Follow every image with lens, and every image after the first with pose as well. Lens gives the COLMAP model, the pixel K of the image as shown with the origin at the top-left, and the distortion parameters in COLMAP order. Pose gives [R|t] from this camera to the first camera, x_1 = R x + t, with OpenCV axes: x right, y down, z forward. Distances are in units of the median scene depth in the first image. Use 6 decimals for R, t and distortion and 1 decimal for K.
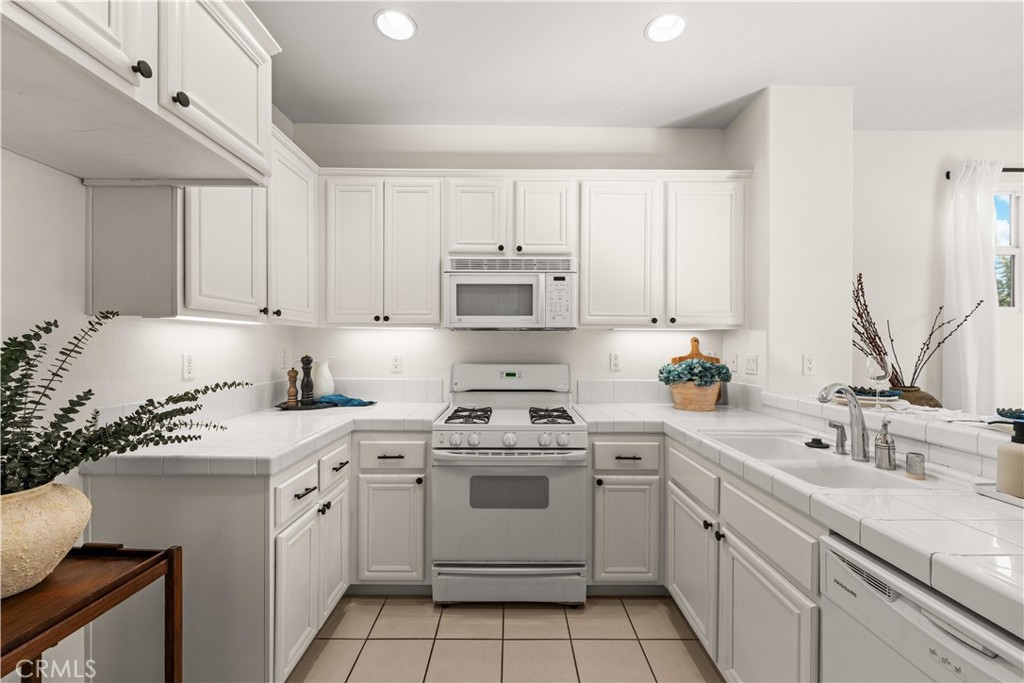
lens RADIAL K [[419.2, 0, 513.1], [0, 419.2, 345.4], [0, 0, 1]] dist [-0.001202, 0.000441]
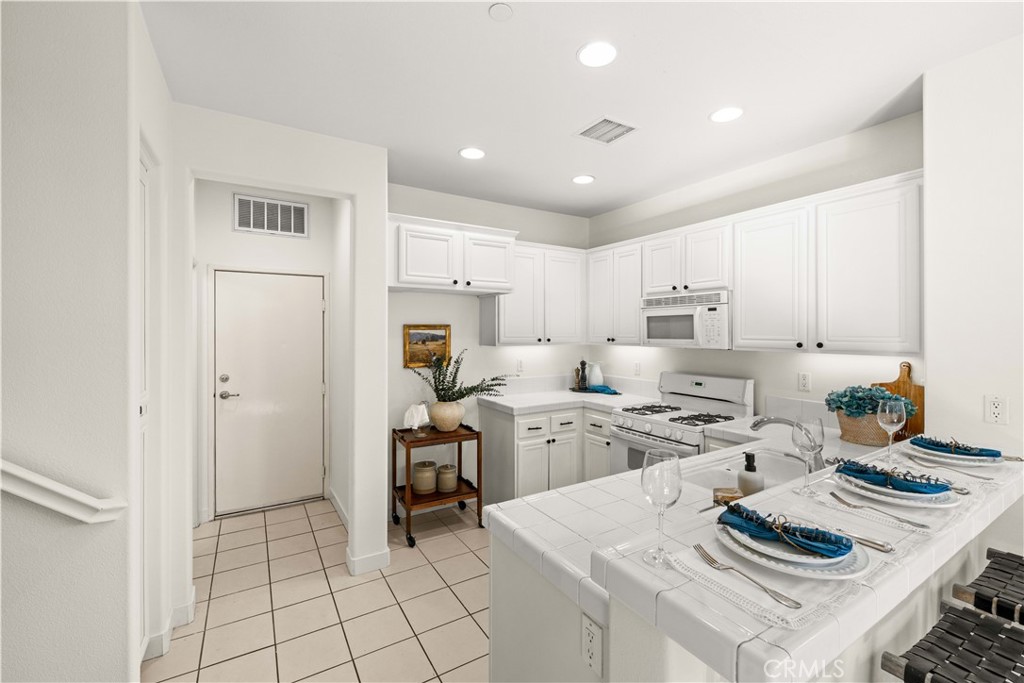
lens RADIAL K [[419.2, 0, 508.6], [0, 419.2, 335.6], [0, 0, 1]] dist [-0.001202, 0.000441]
pose [[0.517604, 0.001222, -0.855620, 0.848208], [0.000052, 0.999999, 0.001460, -0.084095], [0.855621, -0.000800, 0.517603, -0.143210]]
